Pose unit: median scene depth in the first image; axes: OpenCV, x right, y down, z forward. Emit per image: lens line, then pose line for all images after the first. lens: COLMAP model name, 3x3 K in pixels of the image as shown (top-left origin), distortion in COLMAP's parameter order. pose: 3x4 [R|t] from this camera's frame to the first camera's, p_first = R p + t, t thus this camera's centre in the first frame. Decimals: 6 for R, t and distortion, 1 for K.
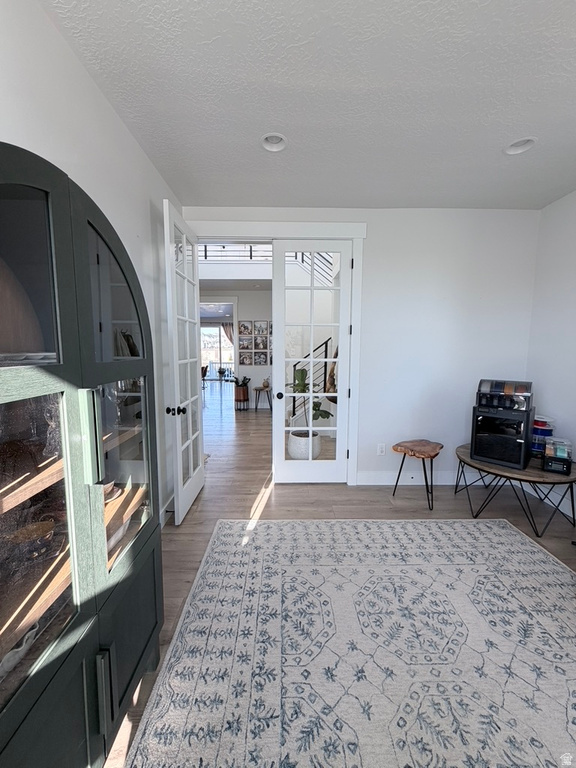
lens RADIAL K [[305.6, 0, 288.0], [0, 305.6, 384.0], [0, 0, 1]] dist [0.000544, -0.000017]
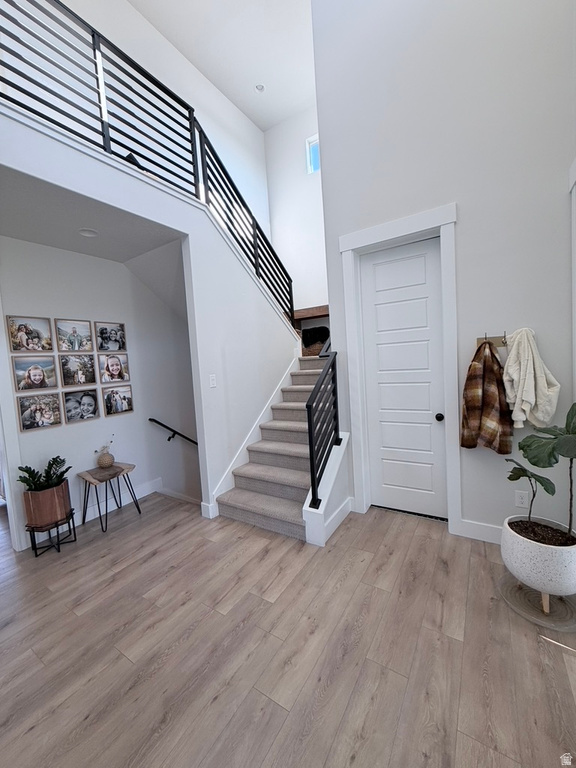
lens RADIAL K [[305.6, 0, 288.0], [0, 305.6, 384.0], [0, 0, 1]] dist [0.000544, -0.000017]
pose [[0.556985, -0.103571, 0.824039, -0.282817], [0.159503, 0.987064, 0.016249, -0.074583], [-0.815062, 0.122386, 0.566299, 0.514384]]
